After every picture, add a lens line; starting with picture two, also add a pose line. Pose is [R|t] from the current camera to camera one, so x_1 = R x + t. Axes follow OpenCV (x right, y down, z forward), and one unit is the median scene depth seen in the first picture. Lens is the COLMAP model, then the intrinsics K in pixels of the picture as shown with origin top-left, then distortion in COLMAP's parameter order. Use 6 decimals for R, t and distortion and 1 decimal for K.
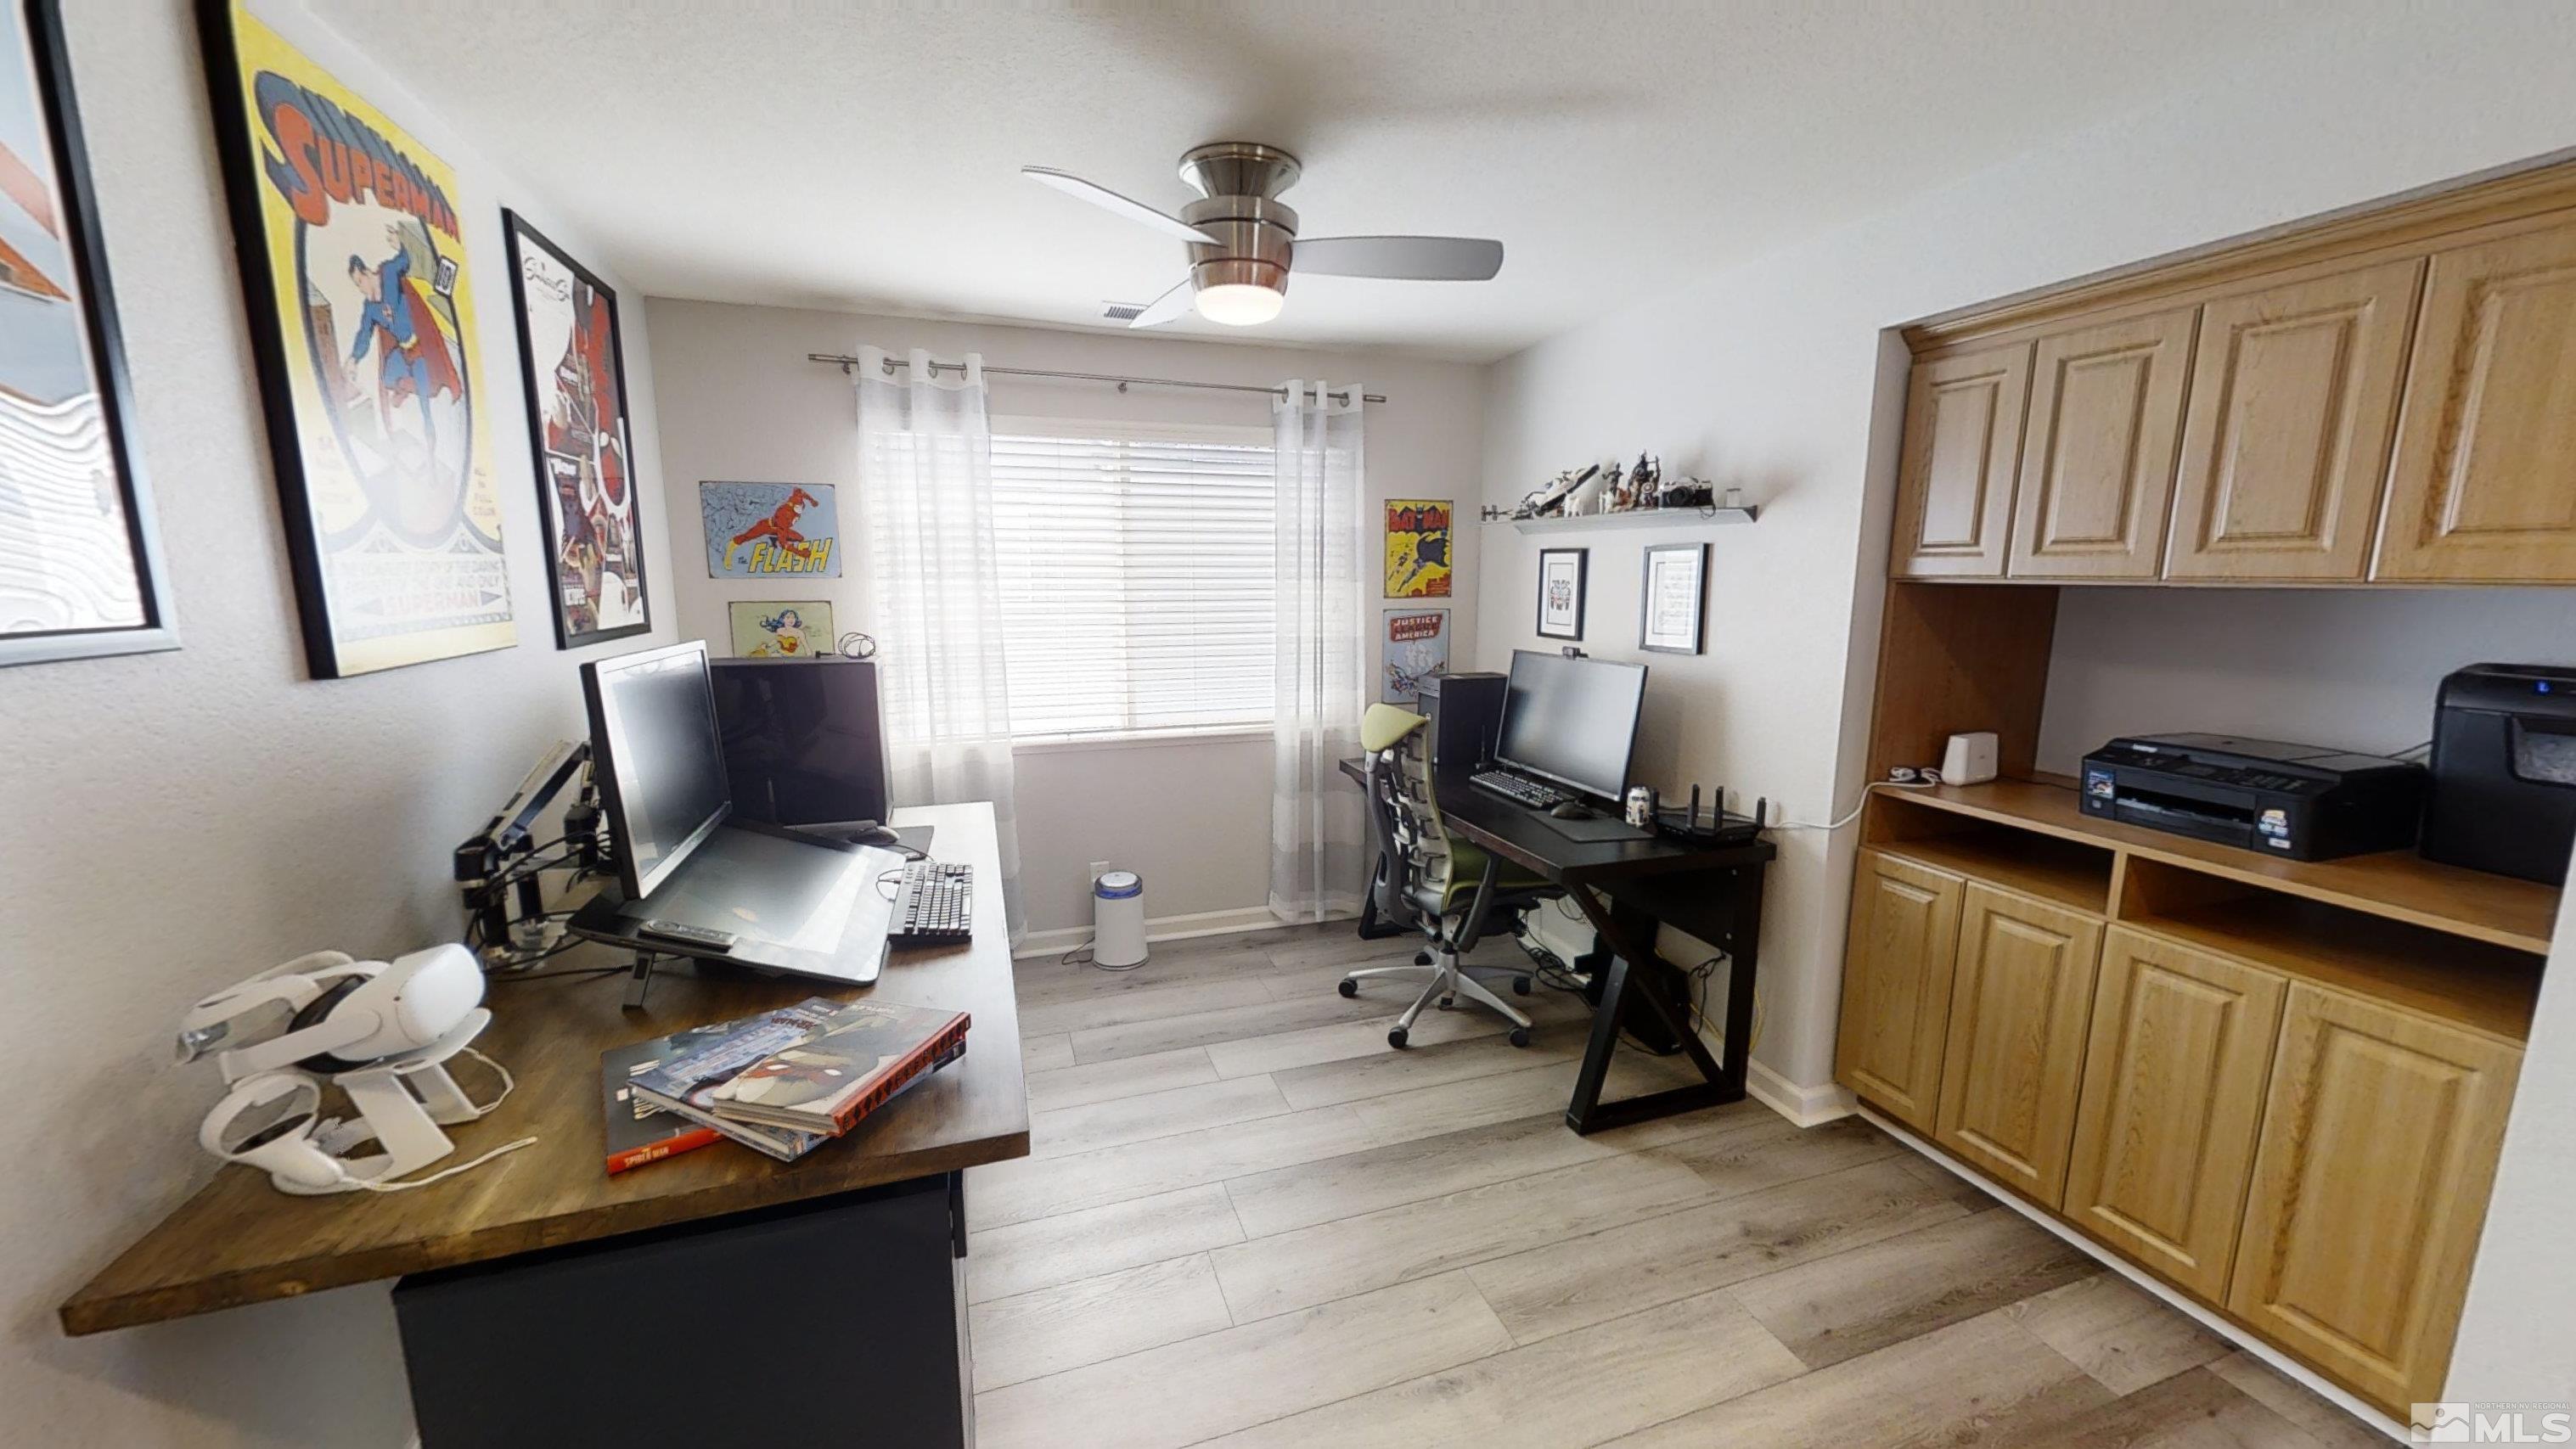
lens RADIAL K [[944.4, 0, 1283.6], [0, 944.4, 730.2], [0, 0, 1]] dist [-0.000833, -0.000001]
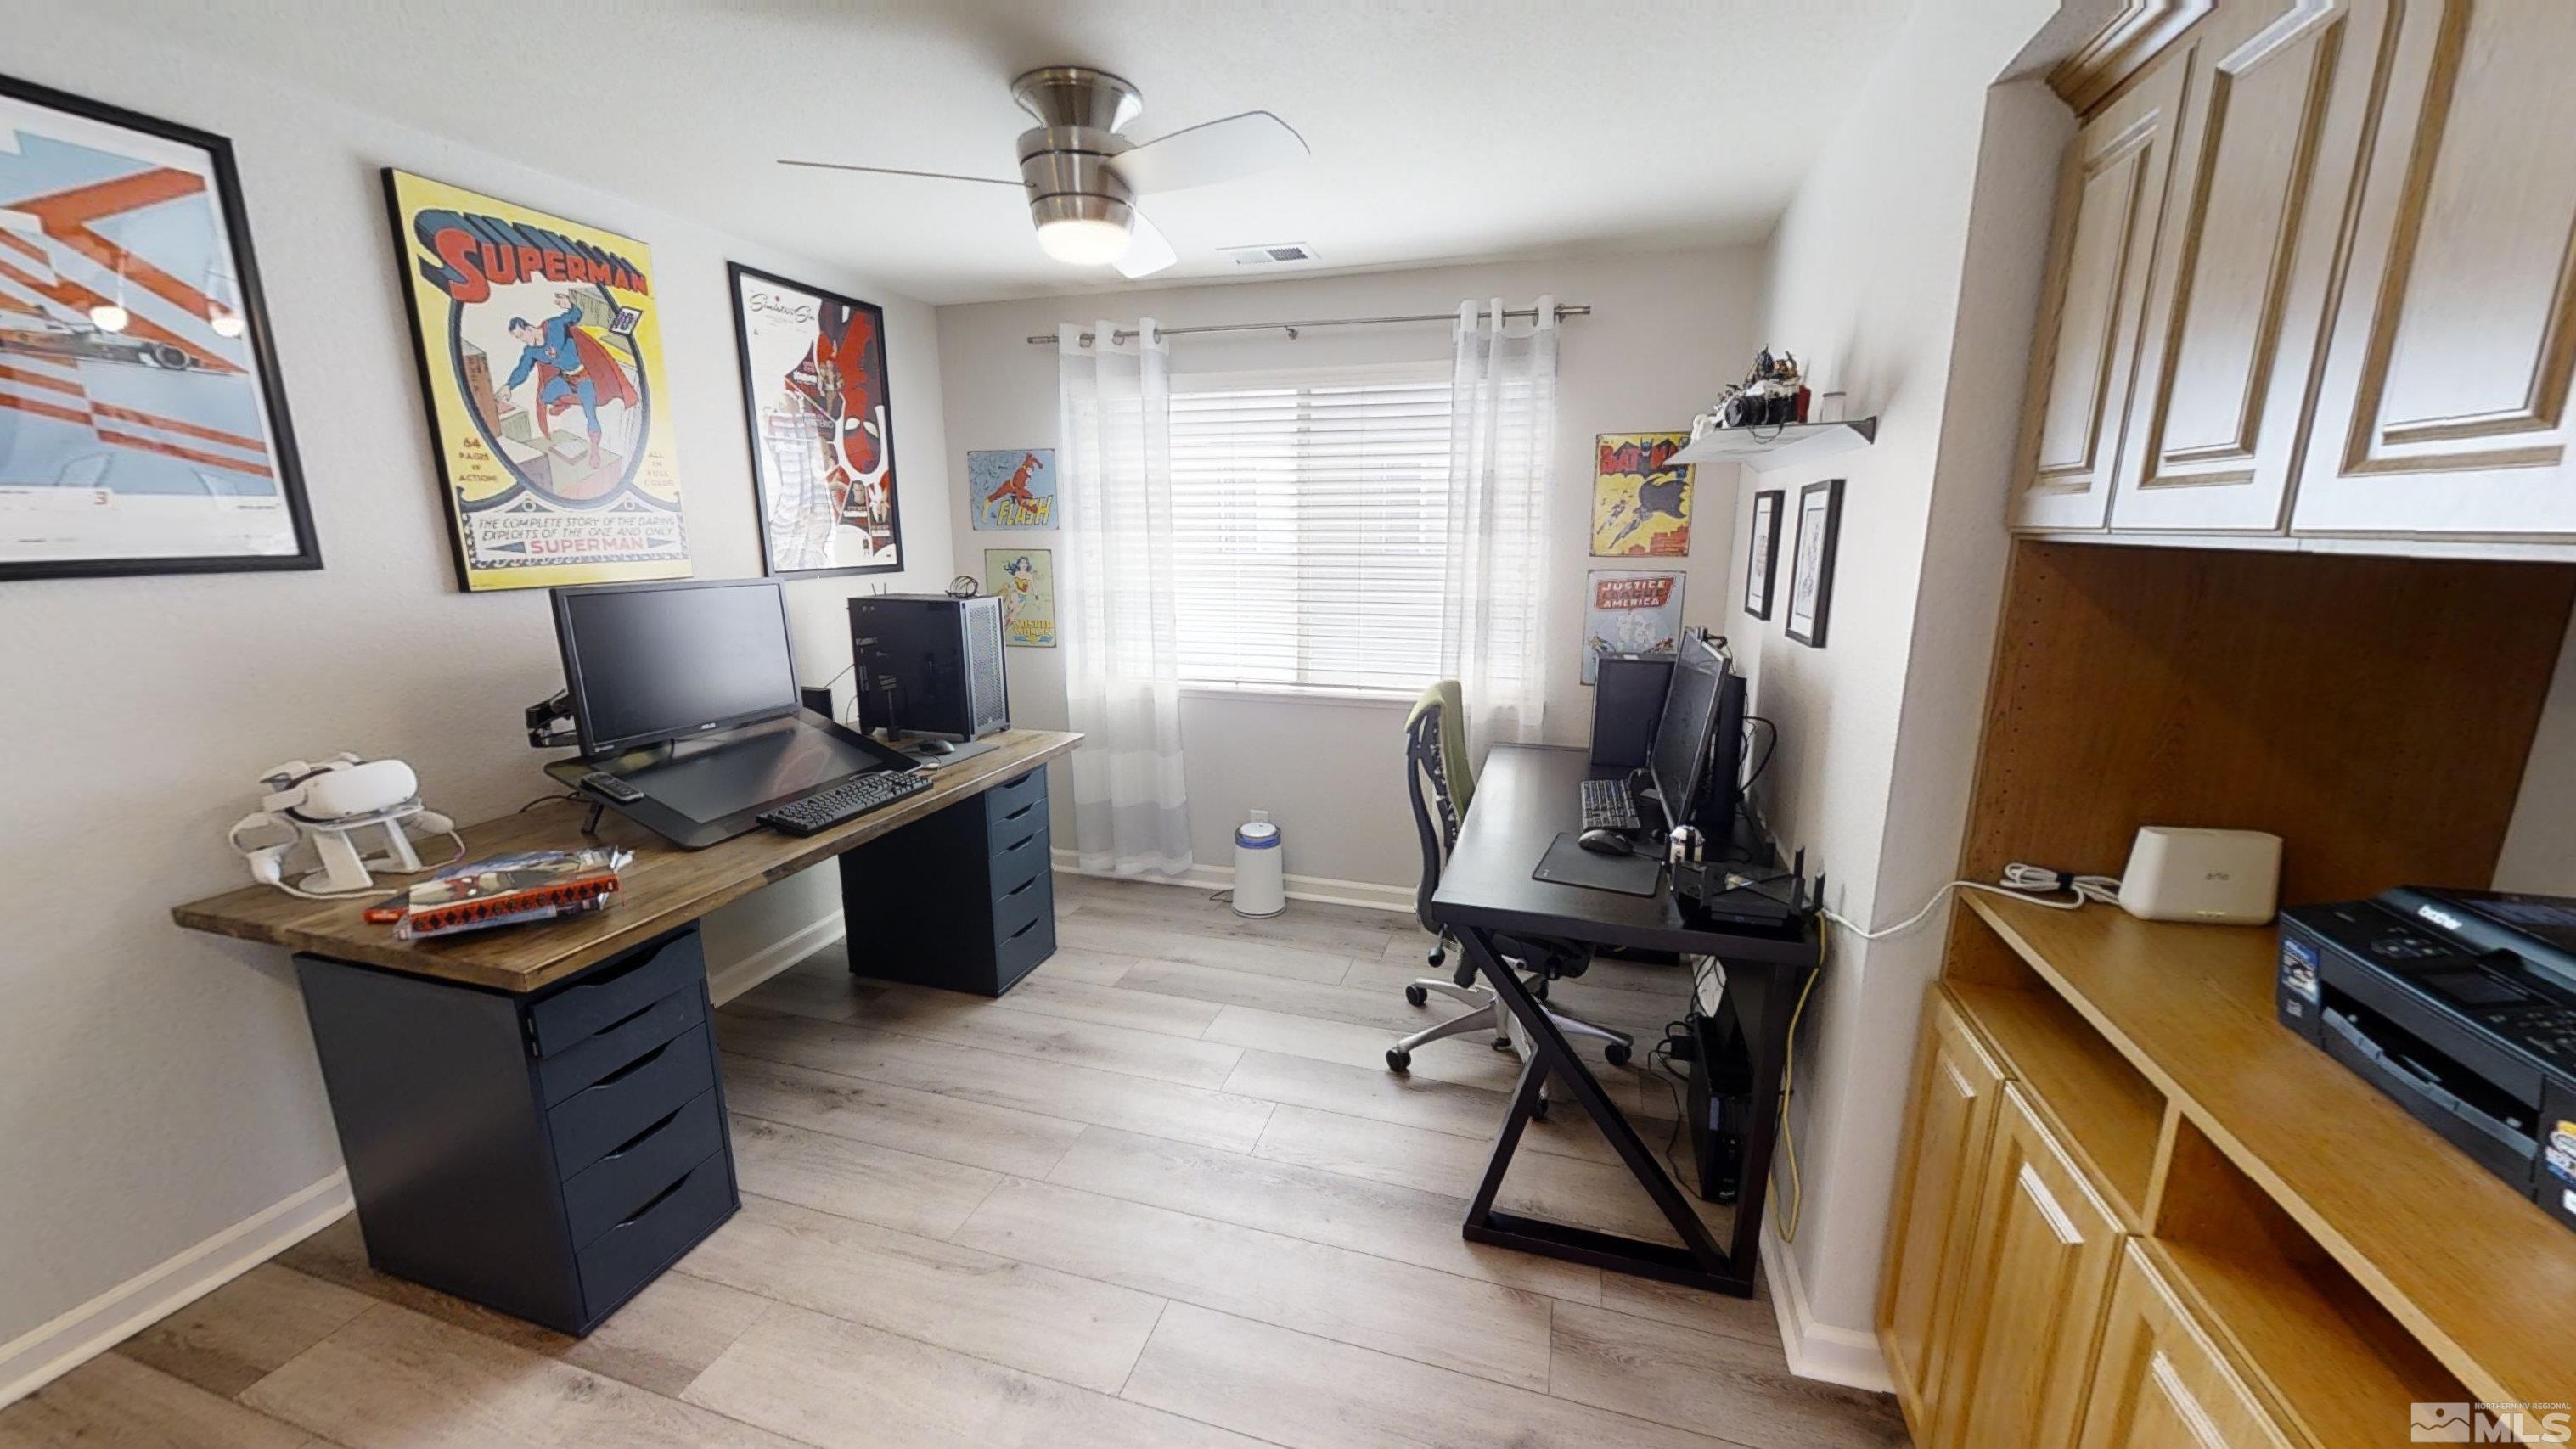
lens RADIAL K [[944.4, 0, 1285.8], [0, 944.4, 729.9], [0, 0, 1]] dist [-0.000833, -0.000001]
pose [[0.814386, 0.121983, -0.567359, 0.563301], [-0.094692, 0.992488, 0.077466, -0.041344], [0.572547, -0.009363, 0.819819, 0.253182]]
